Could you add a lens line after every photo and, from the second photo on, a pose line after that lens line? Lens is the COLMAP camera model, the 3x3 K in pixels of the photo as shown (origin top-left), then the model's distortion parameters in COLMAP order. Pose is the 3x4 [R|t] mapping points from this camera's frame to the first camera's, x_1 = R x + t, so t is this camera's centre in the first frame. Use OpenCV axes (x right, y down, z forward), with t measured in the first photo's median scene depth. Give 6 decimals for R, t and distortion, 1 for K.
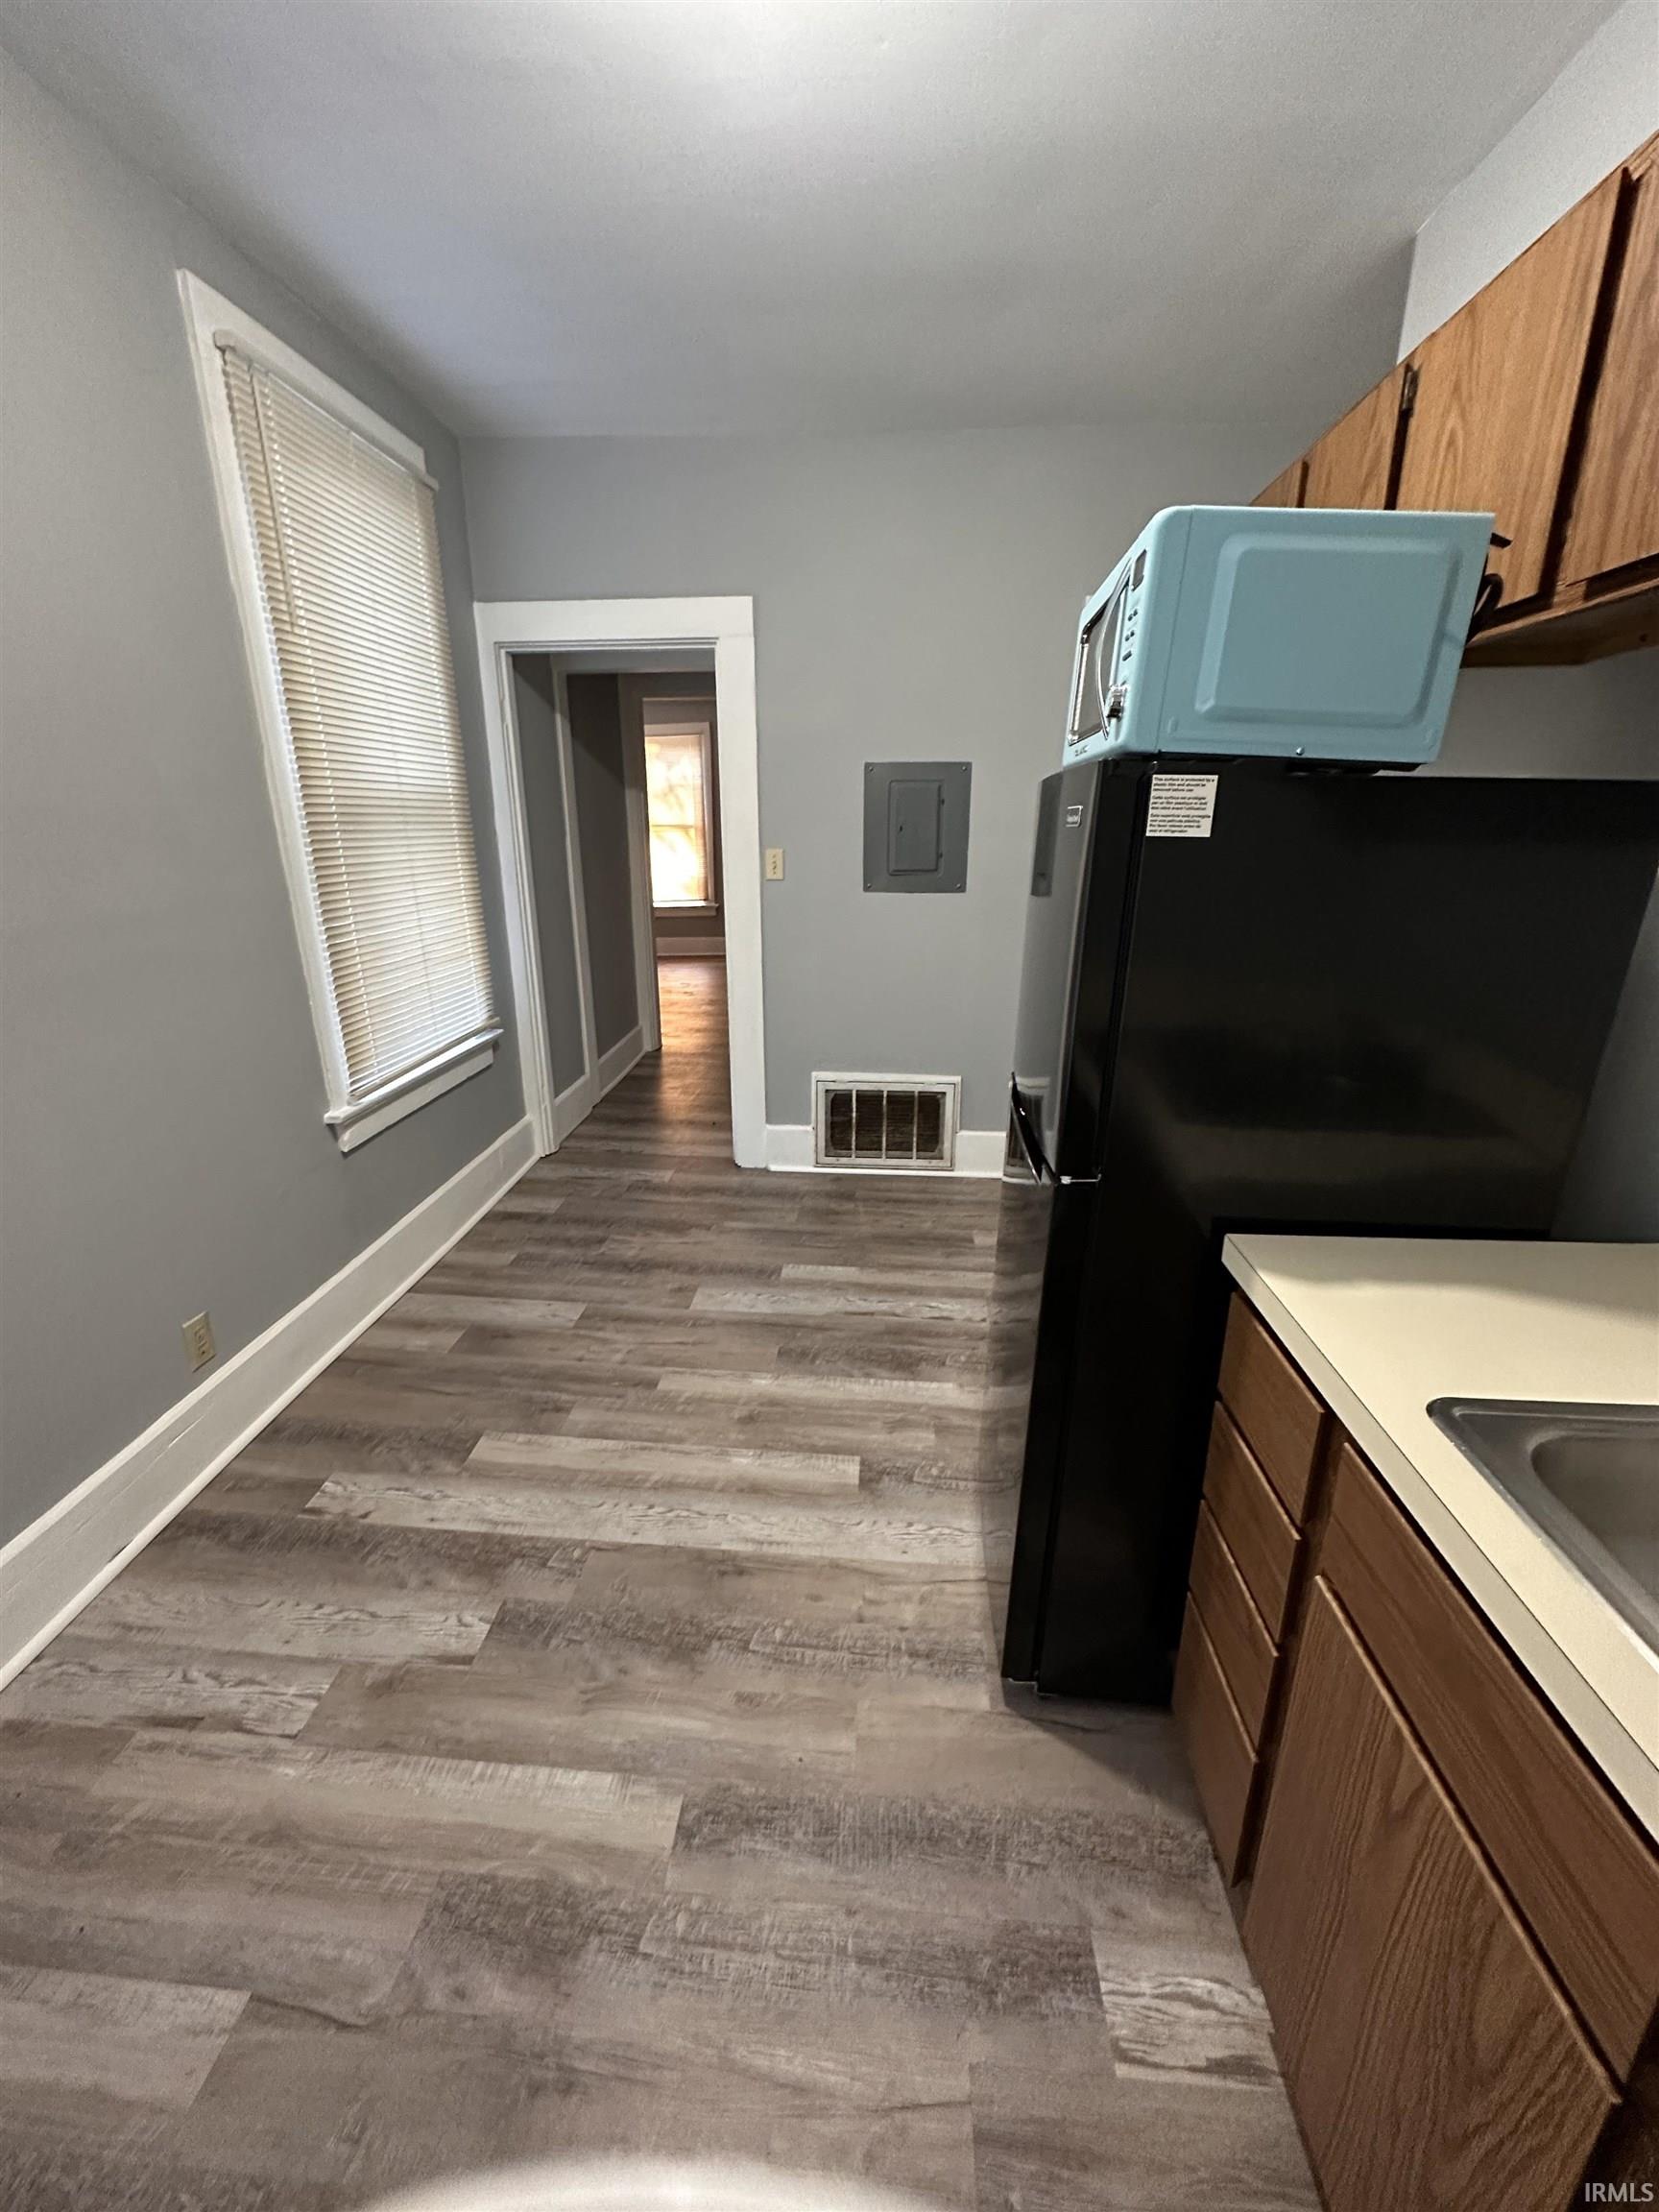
lens RADIAL K [[880.9, 0, 823.8], [0, 880.9, 1098.8], [0, 0, 1]] dist [-0.003048, -0.000064]
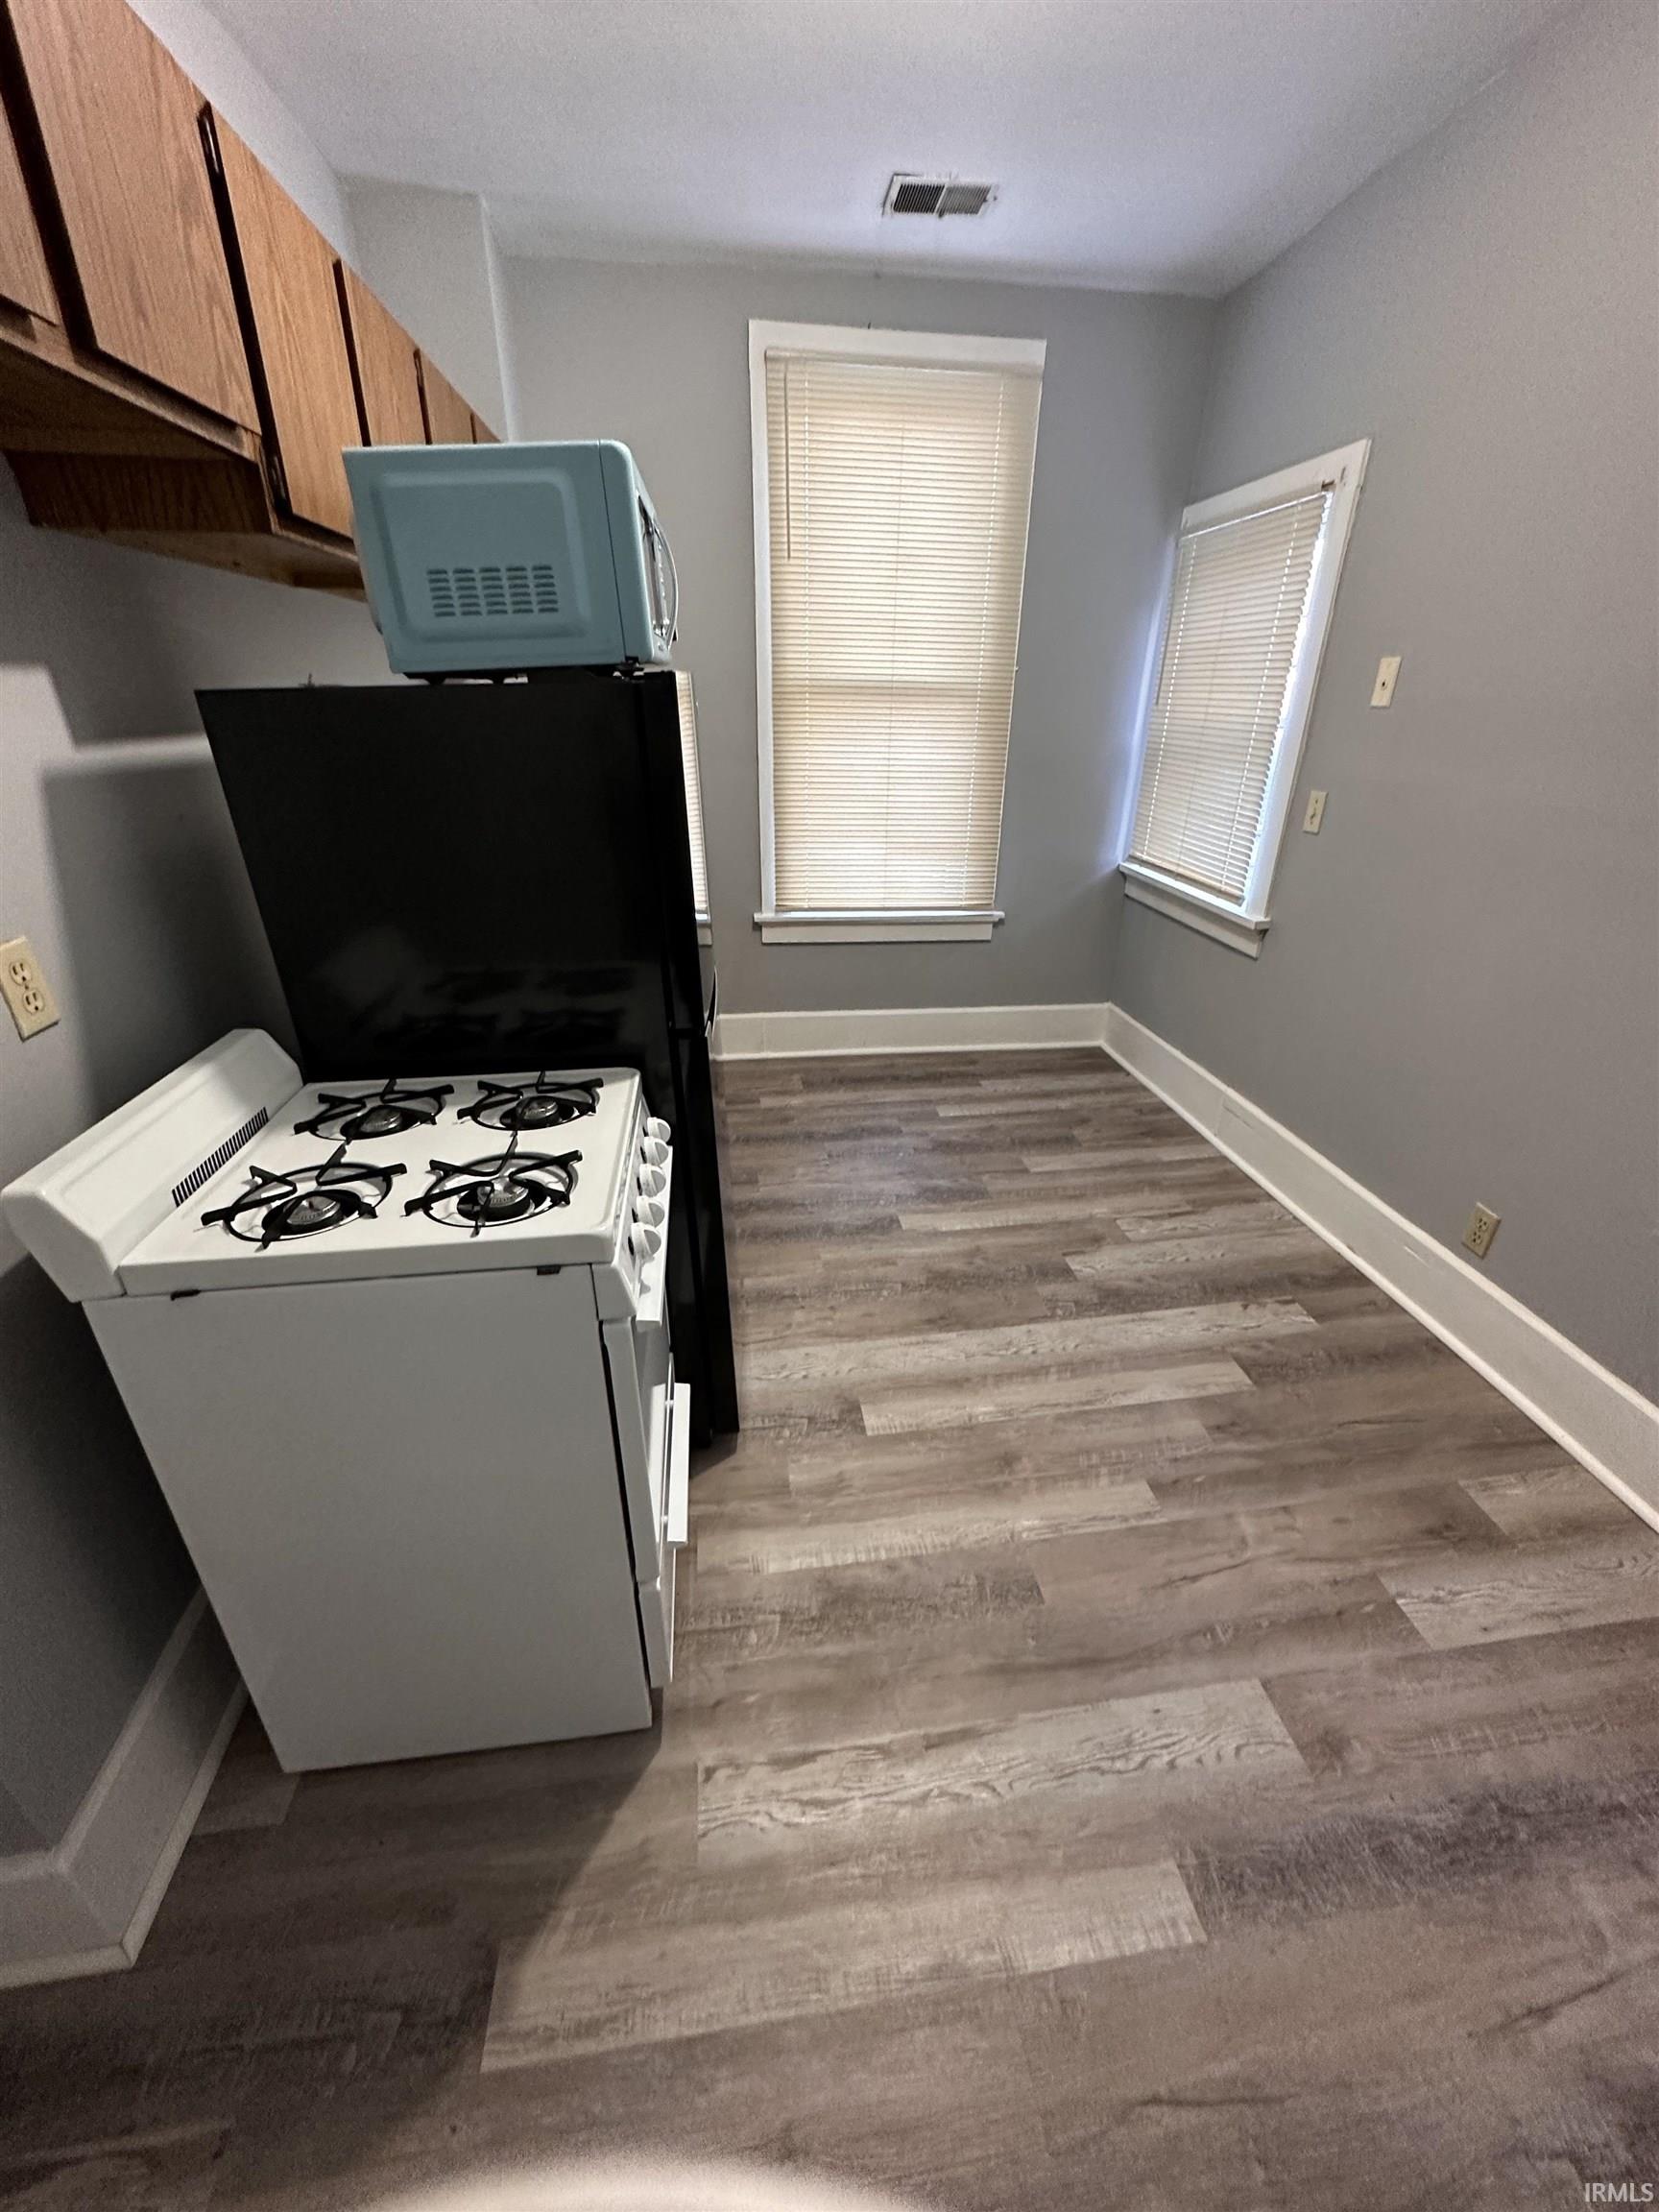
lens RADIAL K [[880.9, 0, 829.0], [0, 880.9, 1112.6], [0, 0, 1]] dist [-0.003048, -0.000064]
pose [[-0.978554, 0.088528, -0.185998, 0.251489], [-0.063853, 0.728103, 0.682487, -0.529756], [0.195845, 0.679727, -0.706835, 1.599326]]
